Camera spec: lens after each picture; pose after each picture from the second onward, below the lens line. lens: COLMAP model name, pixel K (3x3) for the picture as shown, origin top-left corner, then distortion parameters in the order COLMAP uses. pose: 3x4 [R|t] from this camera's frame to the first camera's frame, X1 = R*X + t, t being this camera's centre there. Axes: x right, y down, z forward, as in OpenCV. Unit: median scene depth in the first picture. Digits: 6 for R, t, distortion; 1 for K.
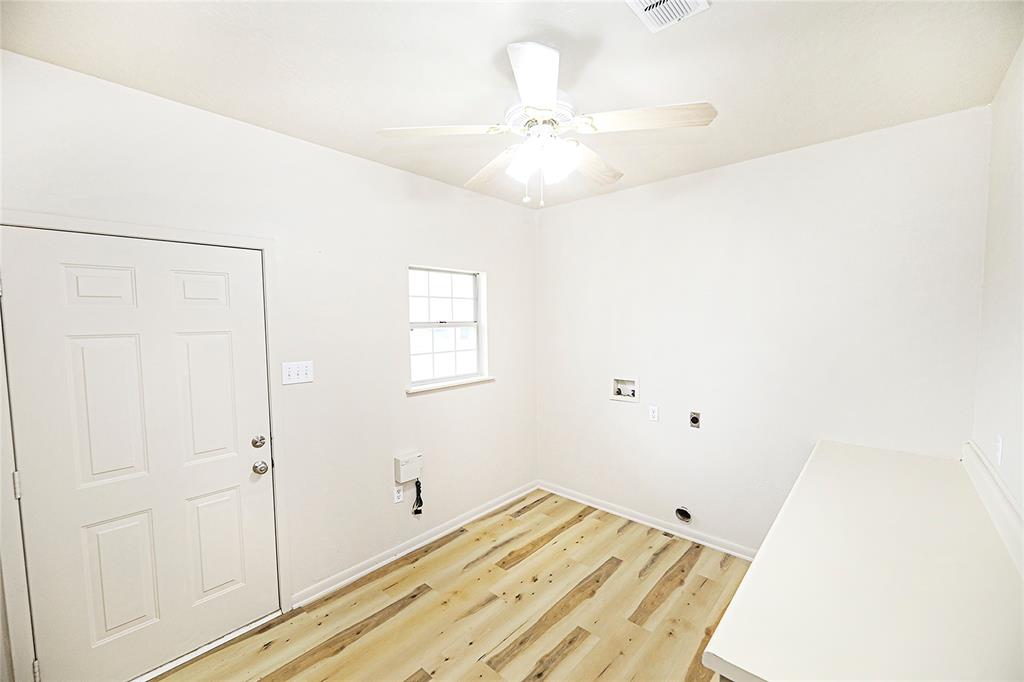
lens RADIAL K [[414.6, 0, 507.2], [0, 414.6, 345.8], [0, 0, 1]] dist [0.000680, -0.000233]
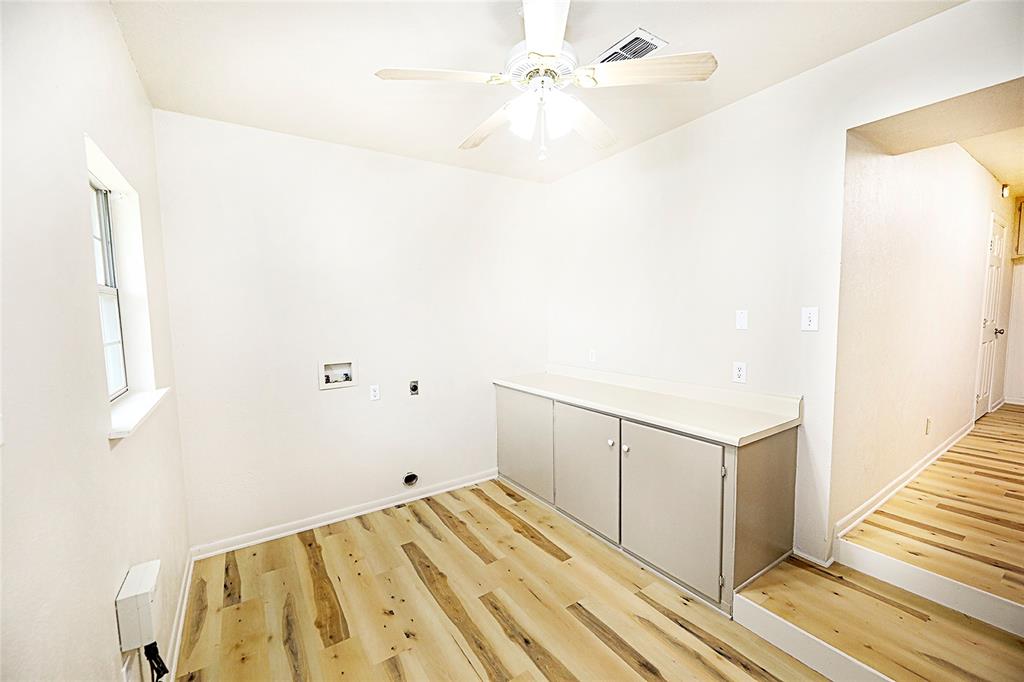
lens RADIAL K [[414.6, 0, 508.4], [0, 414.6, 340.0], [0, 0, 1]] dist [0.000680, -0.000233]
pose [[0.239188, -0.059056, 0.969176, -0.543668], [0.078843, 0.996034, 0.041235, 0.028037], [-0.967767, 0.066550, 0.242895, 0.492086]]
